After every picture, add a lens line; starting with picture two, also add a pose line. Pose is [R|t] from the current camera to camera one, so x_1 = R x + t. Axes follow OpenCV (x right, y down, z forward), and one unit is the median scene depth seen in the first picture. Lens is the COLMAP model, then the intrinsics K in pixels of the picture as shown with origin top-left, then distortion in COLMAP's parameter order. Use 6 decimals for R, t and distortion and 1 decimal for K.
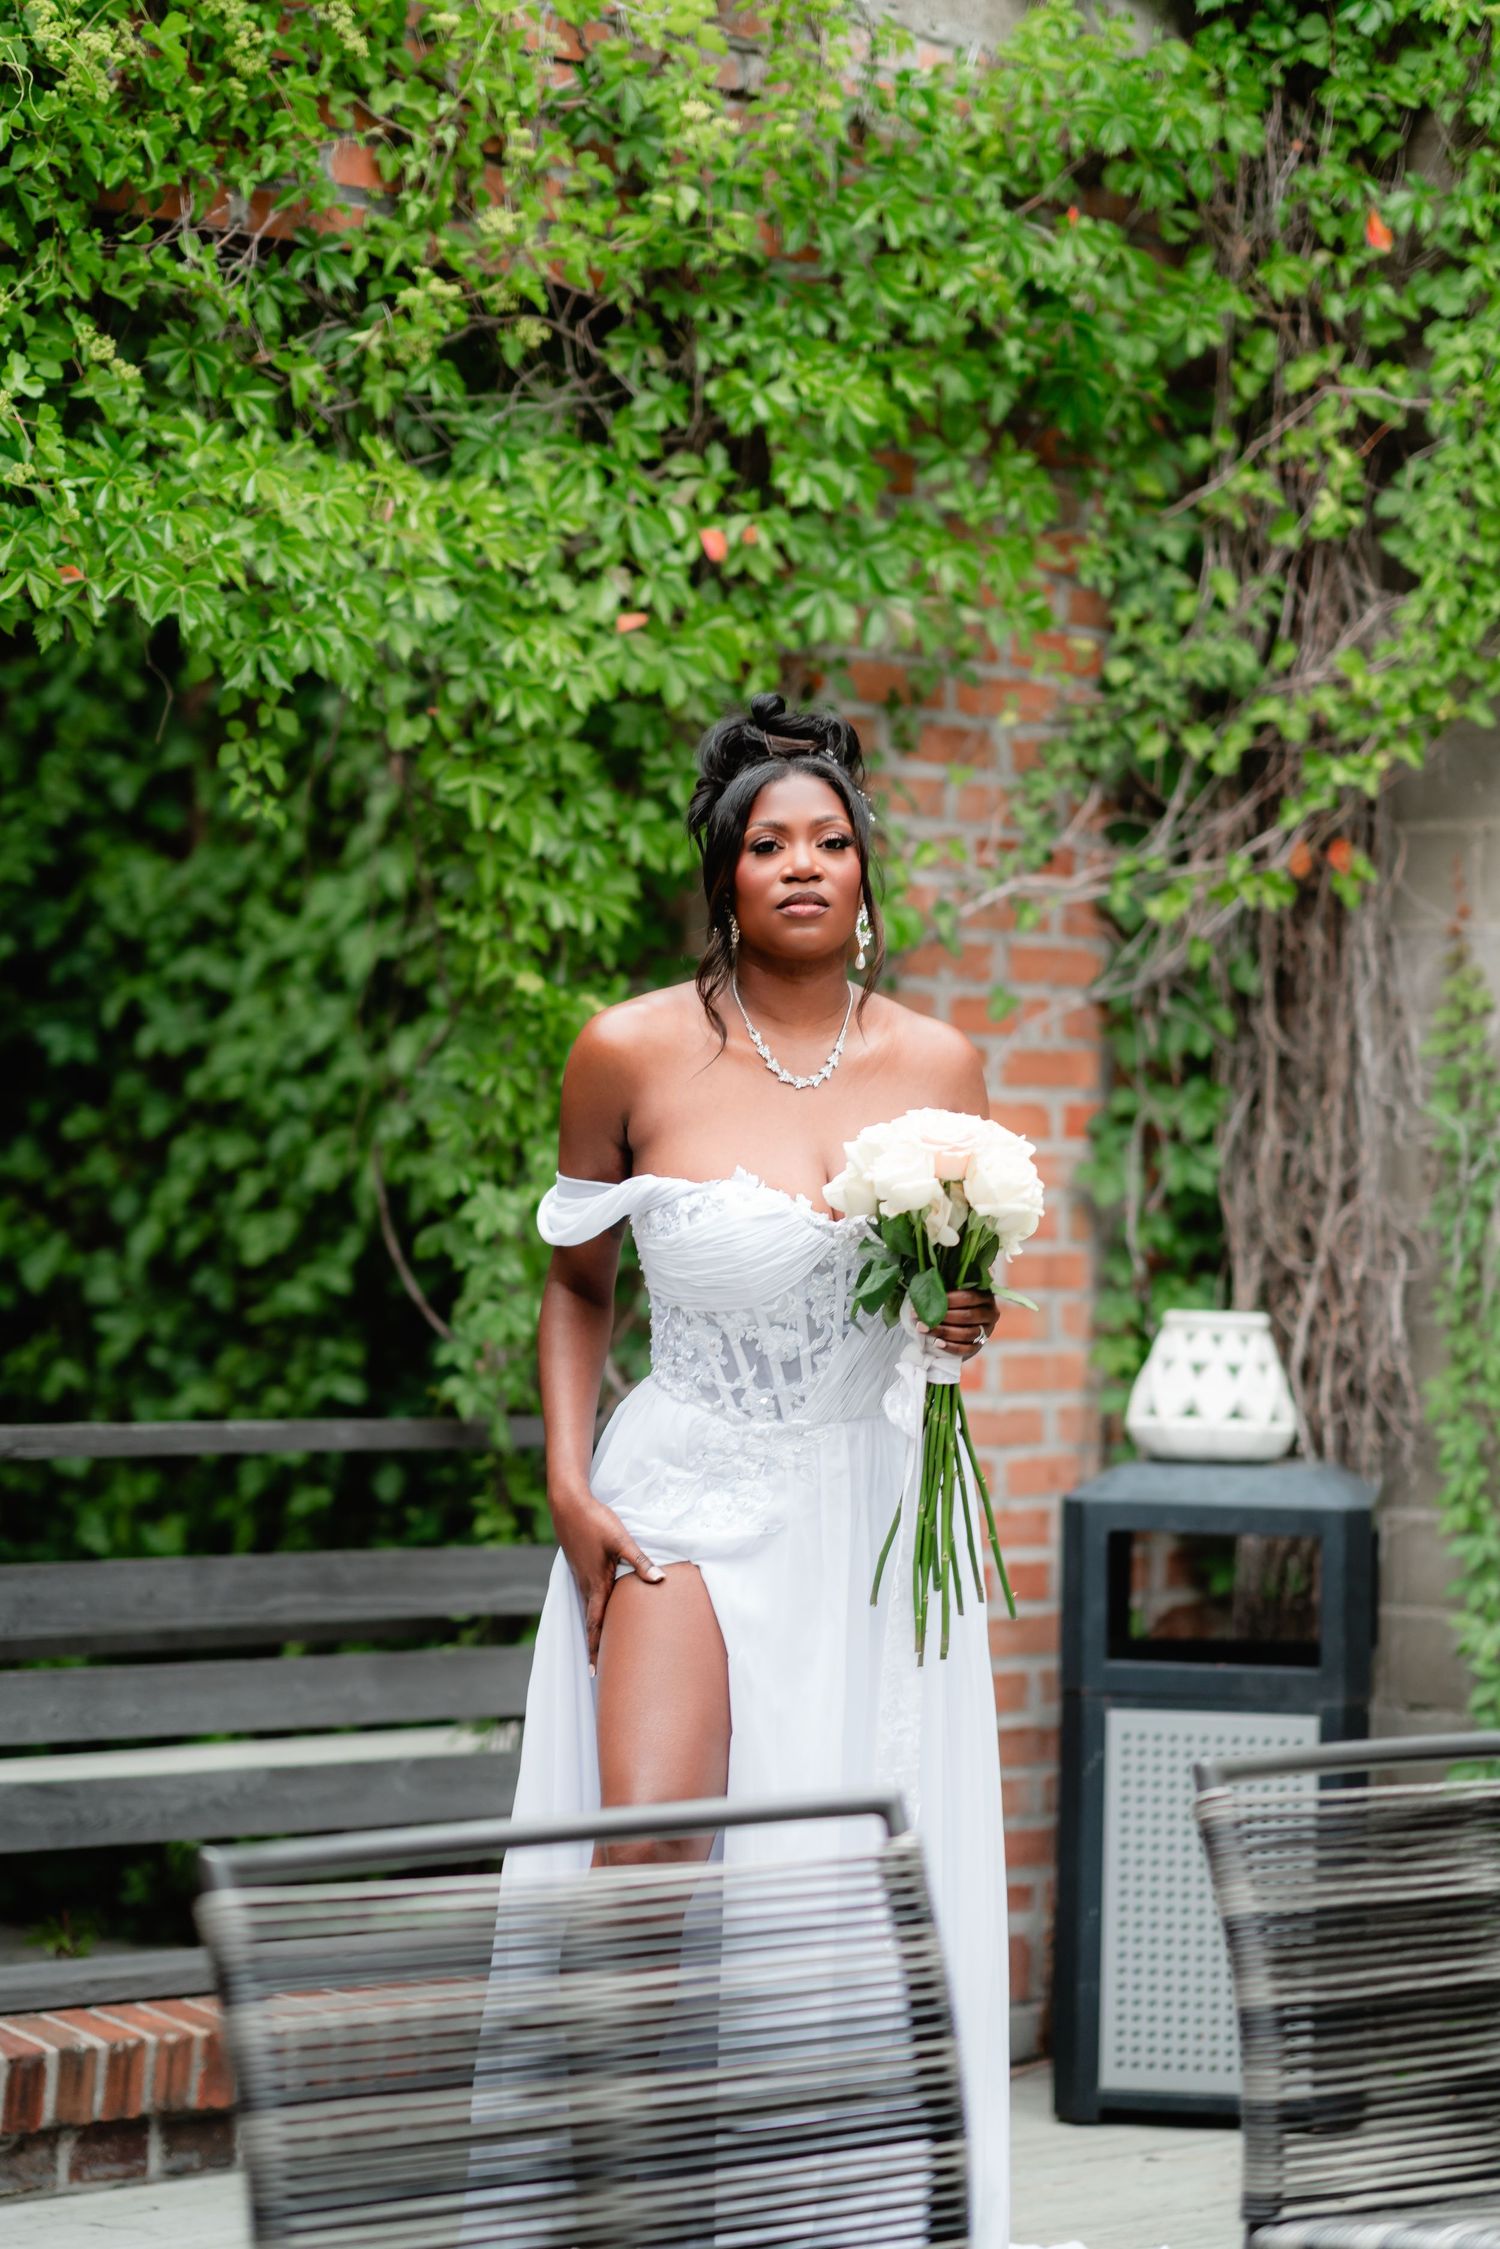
lens RADIAL K [[5448.5, 0, 750.0], [0, 5448.5, 1124.5], [0, 0, 1]] dist [-0.043126, 1.108168]
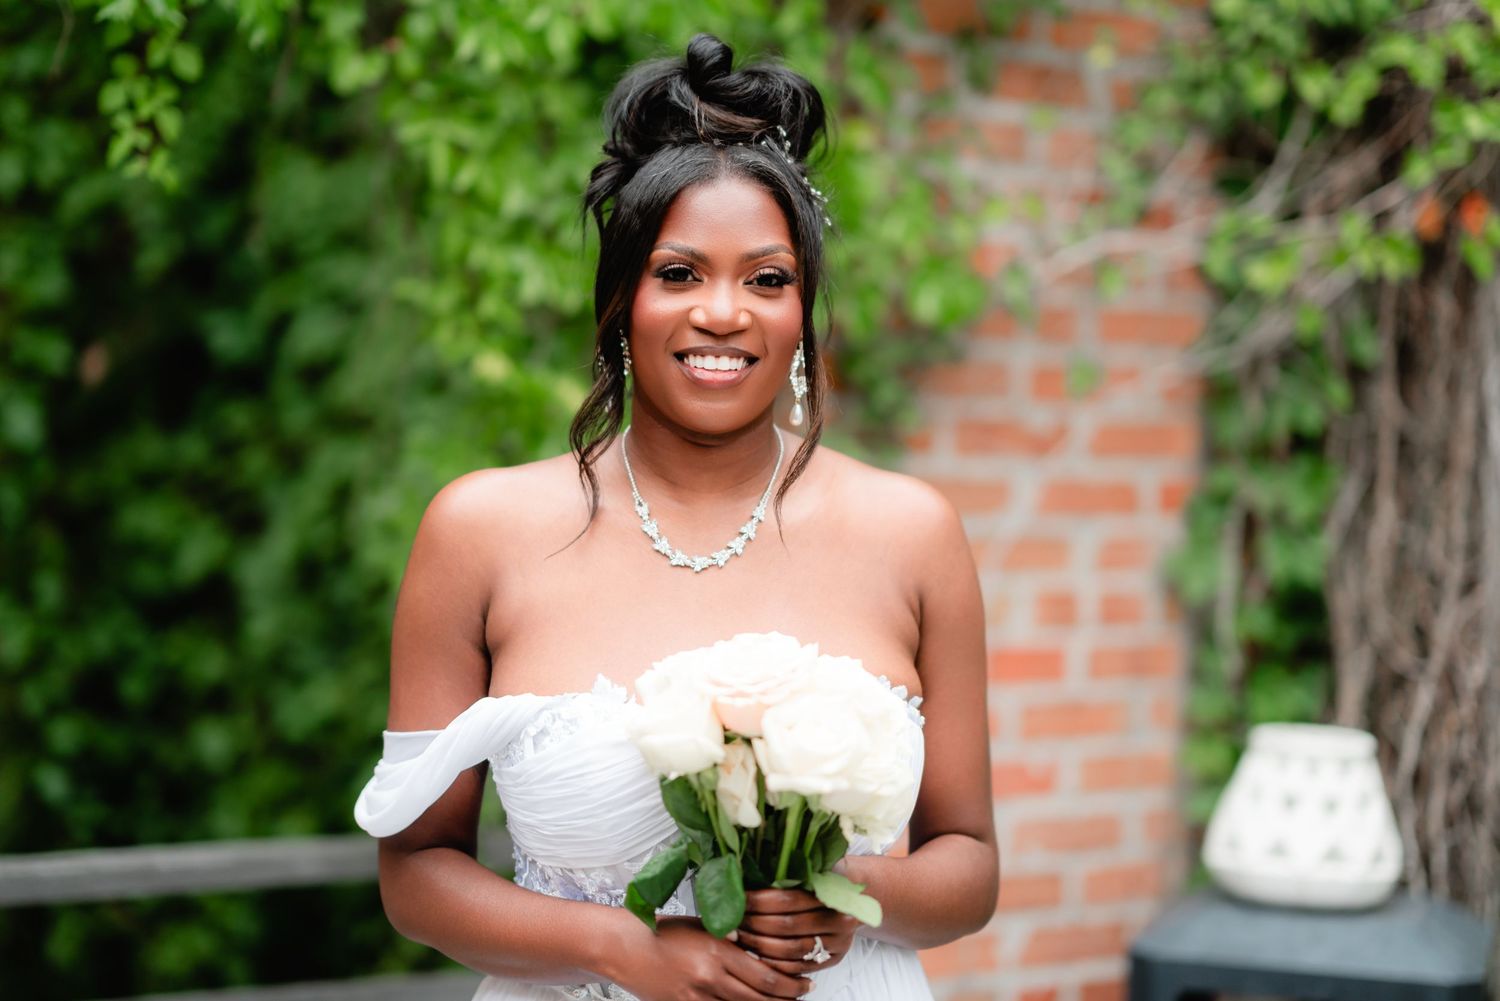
lens RADIAL K [[3633.9, 0, 750.0], [0, 3633.9, 500.5], [0, 0, 1]] dist [-0.043126, 1.108168]
pose [[0.995498, 0.026926, -0.090876, 0.046309], [-0.021085, 0.997686, 0.064637, -0.039218], [0.092406, -0.062430, 0.993762, 0.399334]]
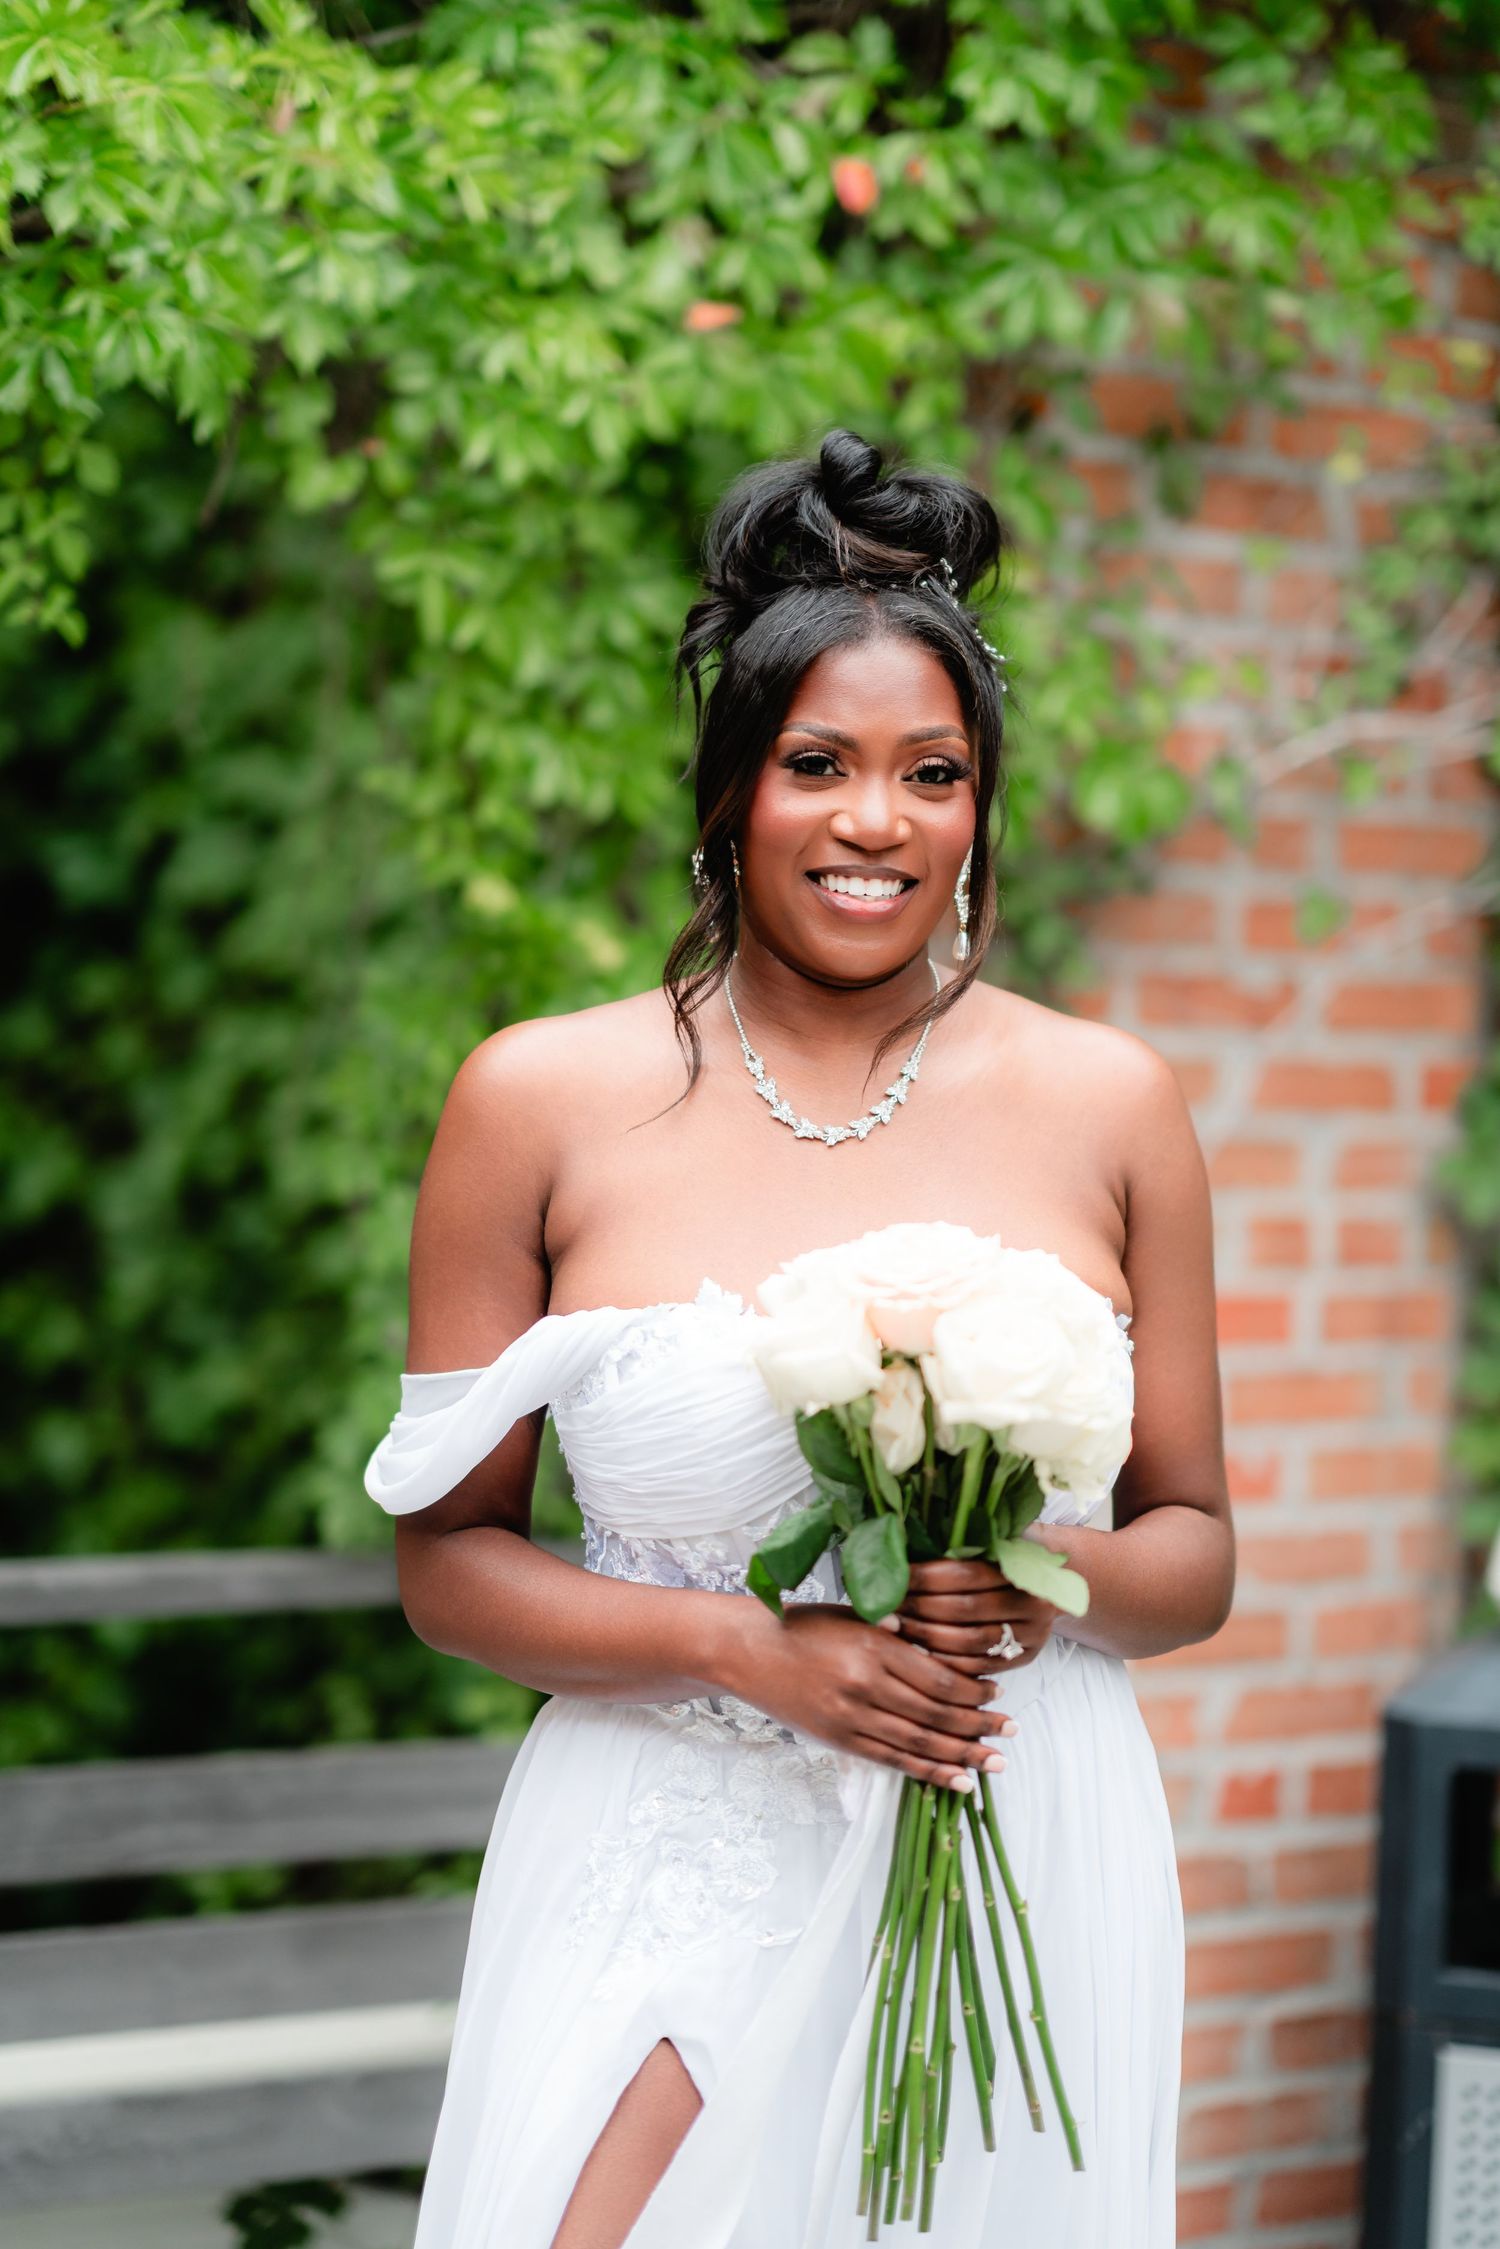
lens RADIAL K [[5448.5, 0, 750.0], [0, 5448.5, 1124.5], [0, 0, 1]] dist [-0.043126, 1.108168]
pose [[0.995265, 0.029311, -0.092674, 0.039493], [-0.023825, 0.997928, 0.059762, -0.034181], [0.094233, -0.057271, 0.993901, 0.354750]]
